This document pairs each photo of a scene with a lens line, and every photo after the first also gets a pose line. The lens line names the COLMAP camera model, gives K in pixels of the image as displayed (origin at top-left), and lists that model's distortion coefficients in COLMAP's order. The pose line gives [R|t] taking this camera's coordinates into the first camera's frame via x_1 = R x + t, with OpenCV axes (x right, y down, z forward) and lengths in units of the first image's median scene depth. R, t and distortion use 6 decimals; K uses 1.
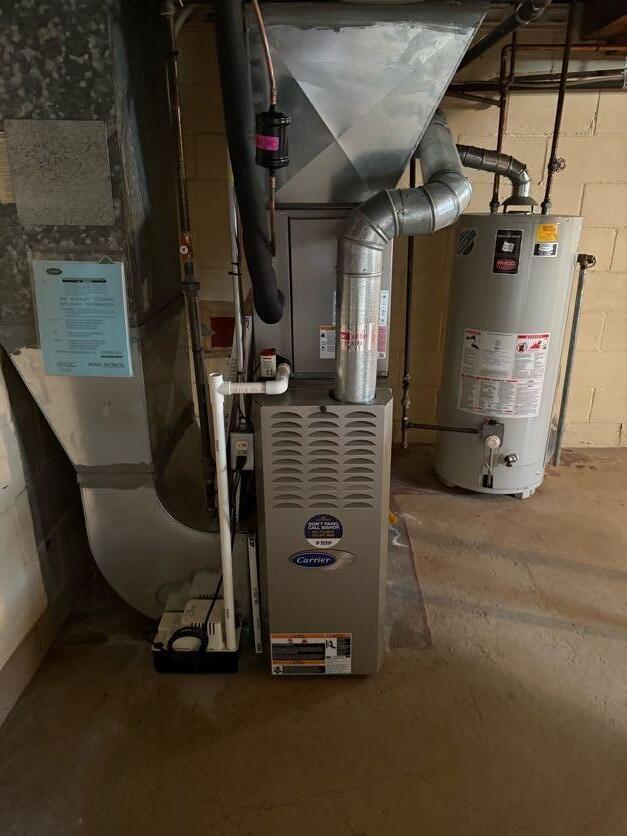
lens RADIAL K [[588.9, 0, 308.9], [0, 588.9, 406.8], [0, 0, 1]] dist [0.024550, -0.046978]
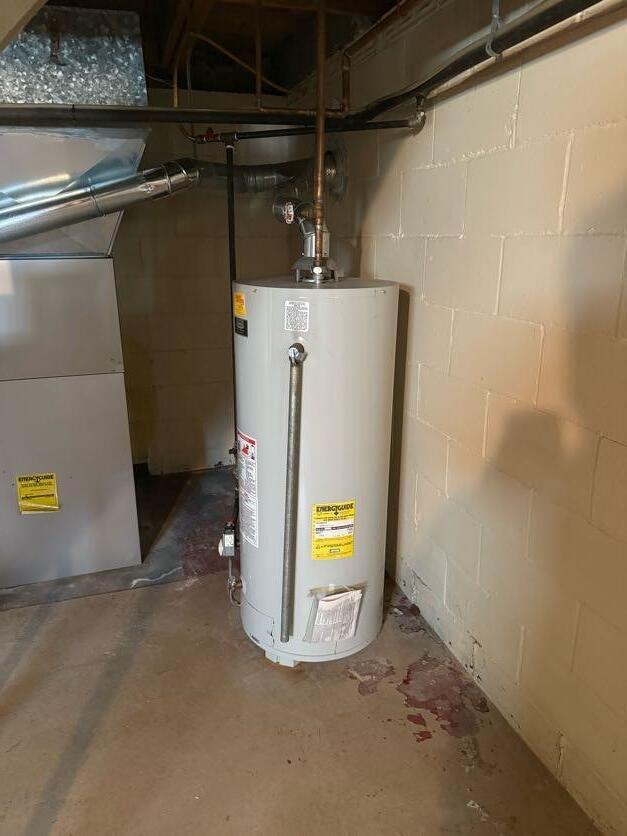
lens RADIAL K [[588.9, 0, 320.8], [0, 588.9, 415.7], [0, 0, 1]] dist [0.024550, -0.046978]
pose [[0.360568, 0.261388, -0.895359, 1.594650], [-0.329428, 0.933754, 0.139934, -0.414325], [0.872622, 0.244500, 0.422790, 1.108798]]
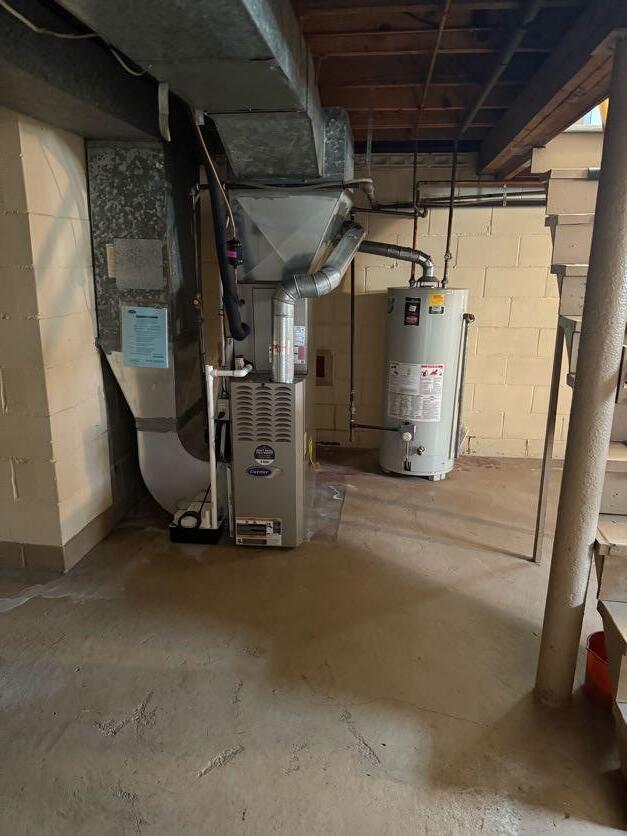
lens RADIAL K [[588.9, 0, 311.5], [0, 588.9, 416.1], [0, 0, 1]] dist [0.024550, -0.046978]
pose [[0.995820, 0.036000, -0.083949, 0.296692], [-0.043628, 0.994906, -0.090872, 0.233632], [0.080250, 0.094154, 0.992318, -0.755519]]
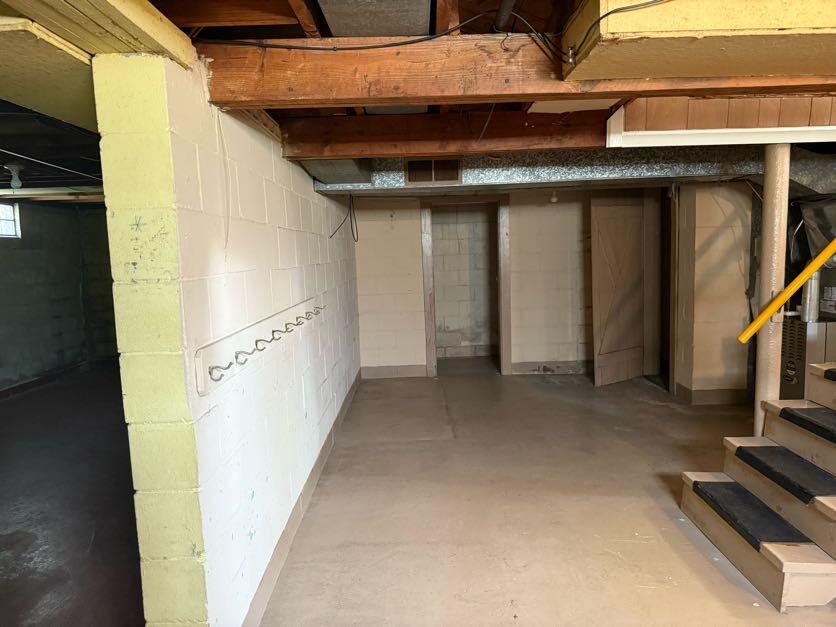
lens RADIAL K [[588.9, 0, 417.3], [0, 588.9, 314.5], [0, 0, 1]] dist [0.024550, -0.046978]
pose [[0.039356, 0.115283, -0.992553, 2.574838], [-0.313548, 0.944576, 0.097278, 0.240466], [0.948757, 0.307384, 0.073321, -0.938121]]
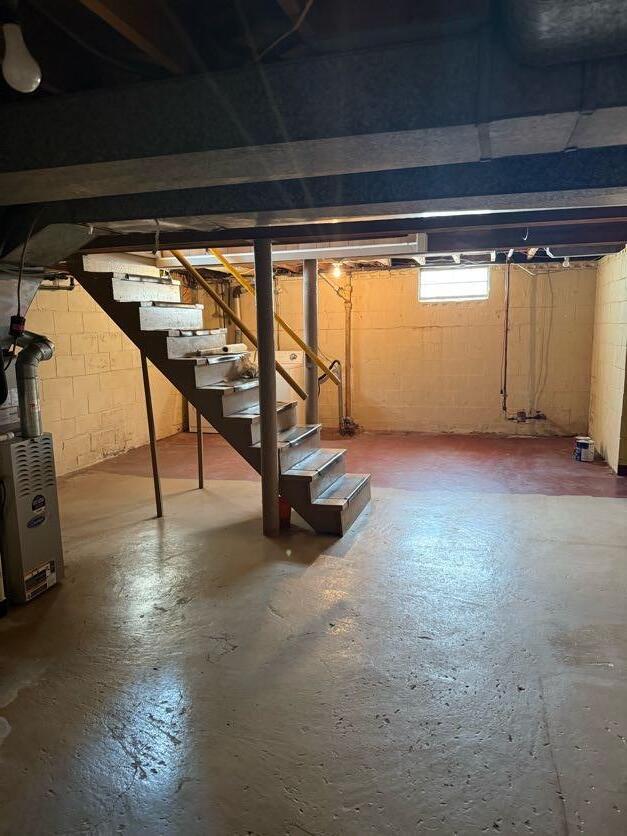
lens RADIAL K [[588.9, 0, 316.9], [0, 588.9, 415.7], [0, 0, 1]] dist [0.024550, -0.046978]
pose [[0.231195, -0.127744, 0.964484, -1.556100], [0.345411, 0.937539, 0.041377, 0.159652], [-0.909527, 0.323577, 0.260879, -0.462504]]
